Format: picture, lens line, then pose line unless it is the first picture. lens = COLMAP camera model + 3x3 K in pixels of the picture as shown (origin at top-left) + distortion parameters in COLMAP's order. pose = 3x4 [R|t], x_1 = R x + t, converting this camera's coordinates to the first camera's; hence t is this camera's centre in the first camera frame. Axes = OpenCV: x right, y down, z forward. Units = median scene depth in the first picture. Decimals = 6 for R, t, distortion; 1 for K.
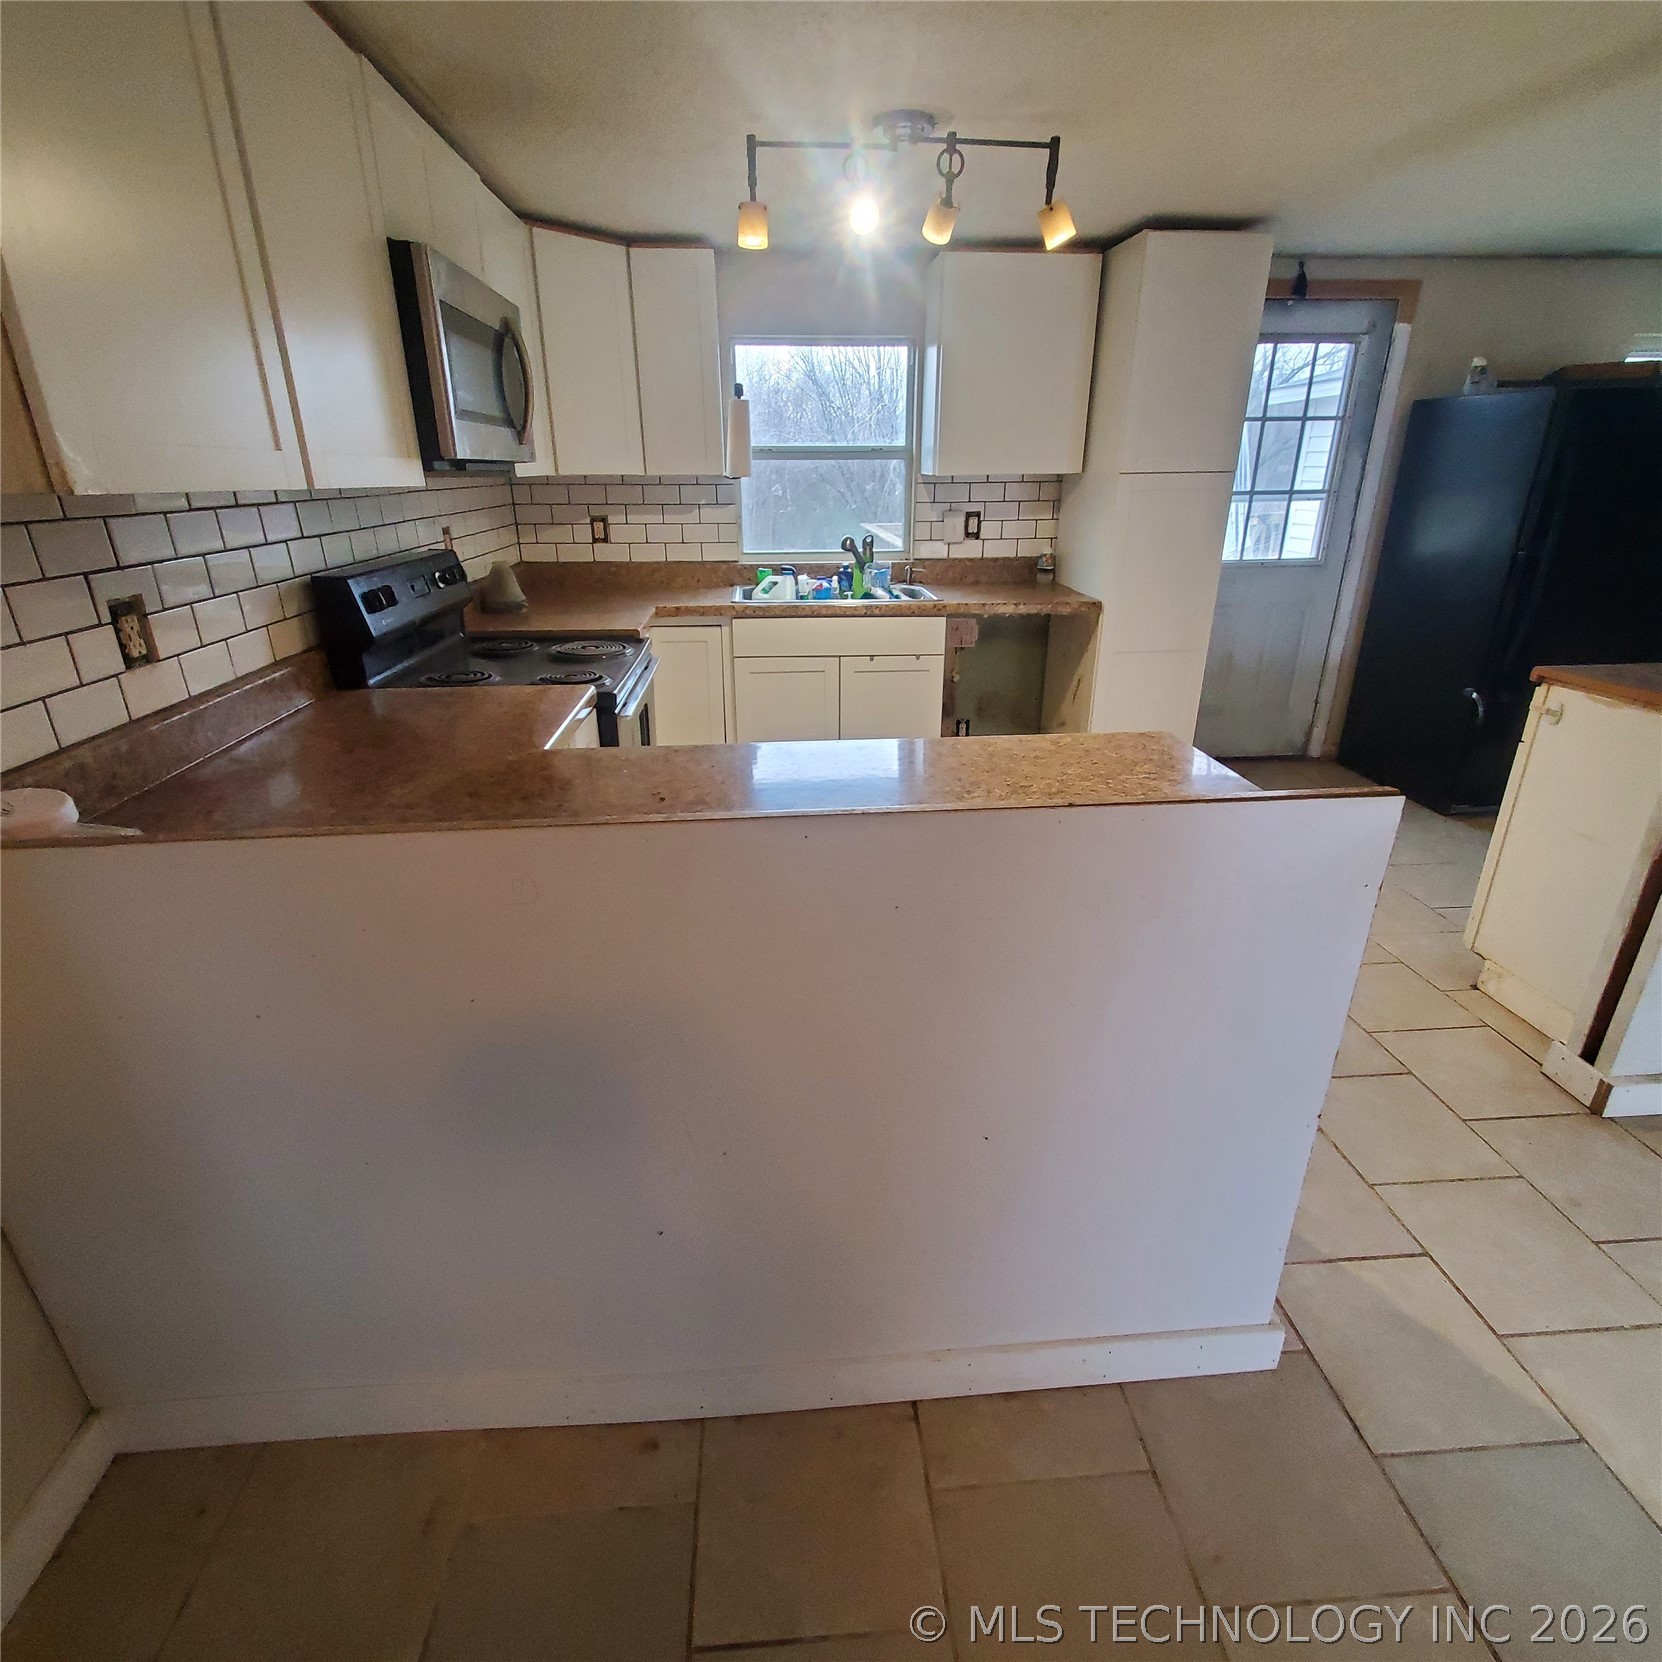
lens RADIAL K [[869.9, 0, 800.8], [0, 869.9, 820.9], [0, 0, 1]] dist [-0.000670, 0.000012]
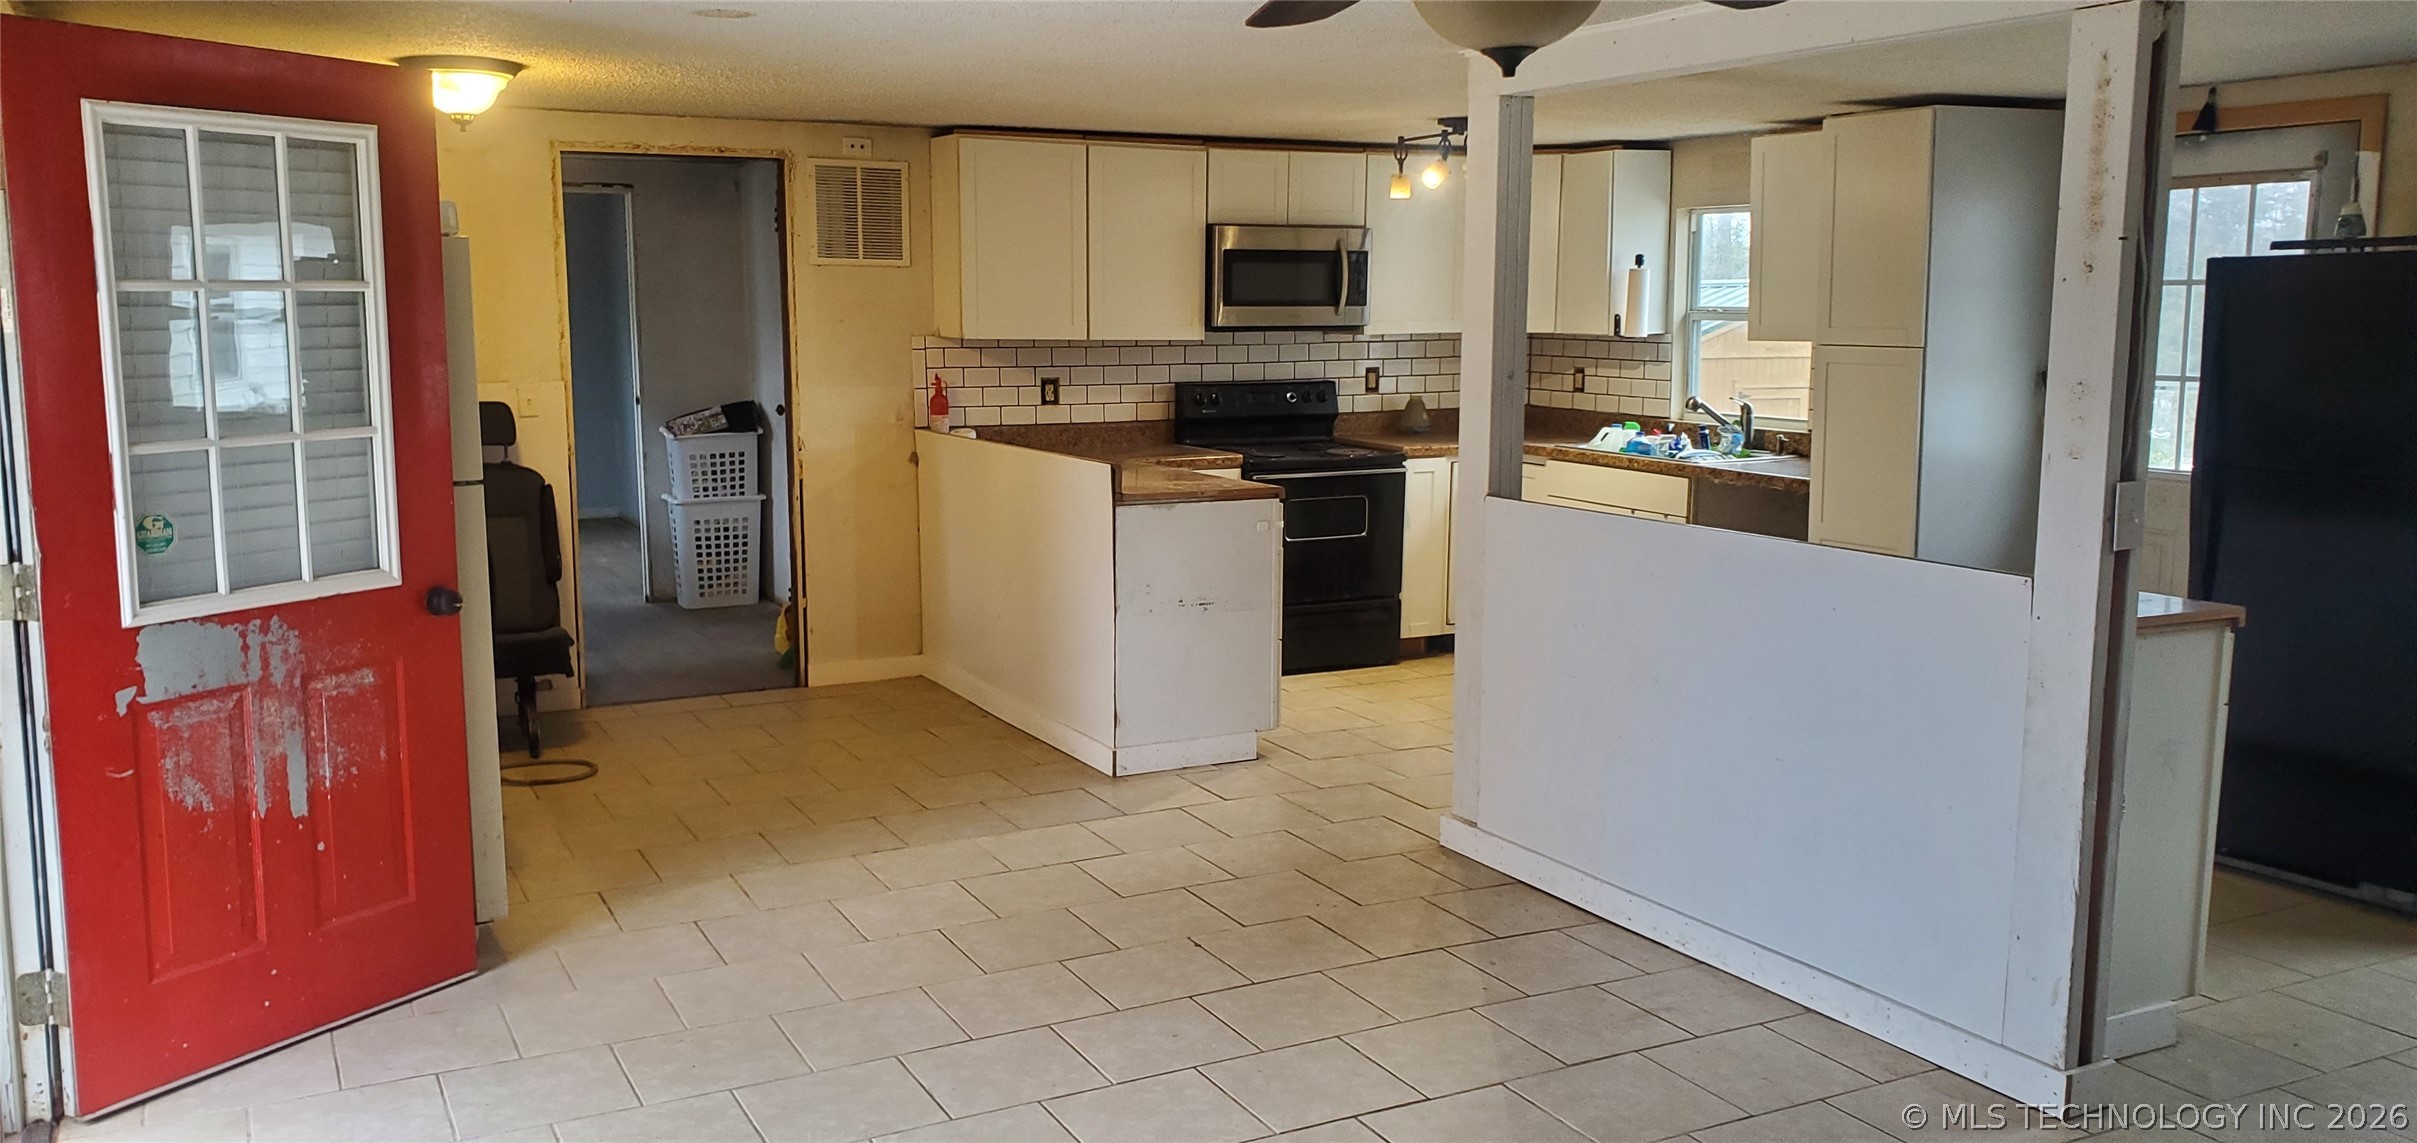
lens RADIAL K [[1880.8, 0, 1171.4], [0, 1880.8, 560.5], [0, 0, 1]] dist [0.159010, -0.325001]
pose [[0.385641, 0.134717, -0.912761, 1.784623], [-0.348987, 0.937083, -0.009140, 0.067906], [0.854101, 0.322067, 0.408392, -0.308245]]
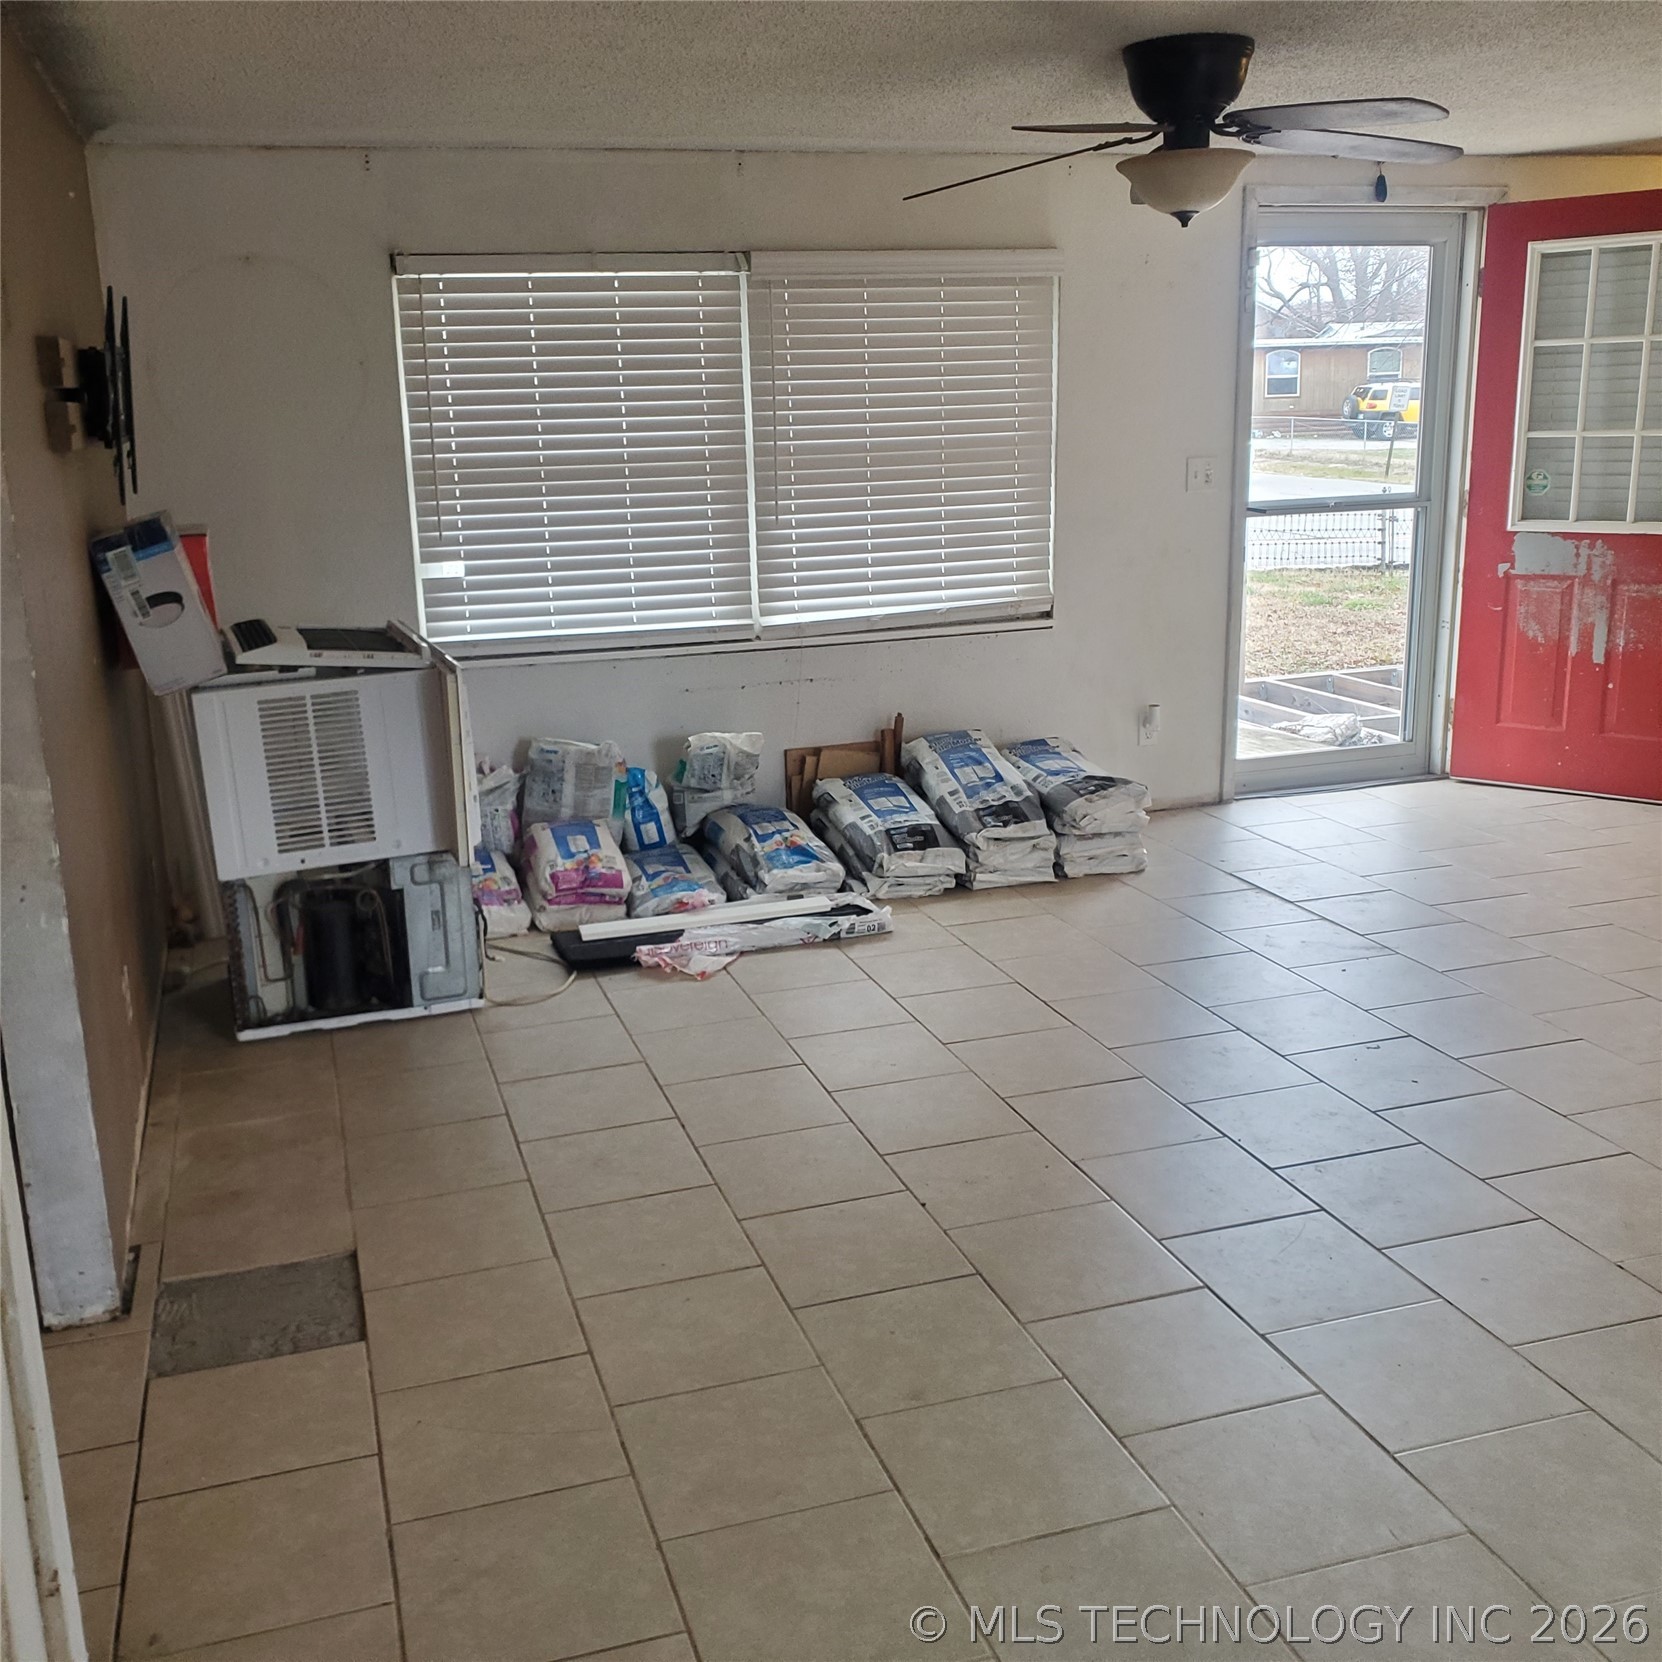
lens RADIAL K [[1769.6, 0, 829.0], [0, 1769.6, 840.3], [0, 0, 1]] dist [0.017965, 0.019423]
pose [[-0.969647, 0.088843, -0.227797, 1.736570], [-0.063198, 0.808927, 0.584502, -0.459017], [0.236200, 0.581157, -0.778759, 1.047911]]
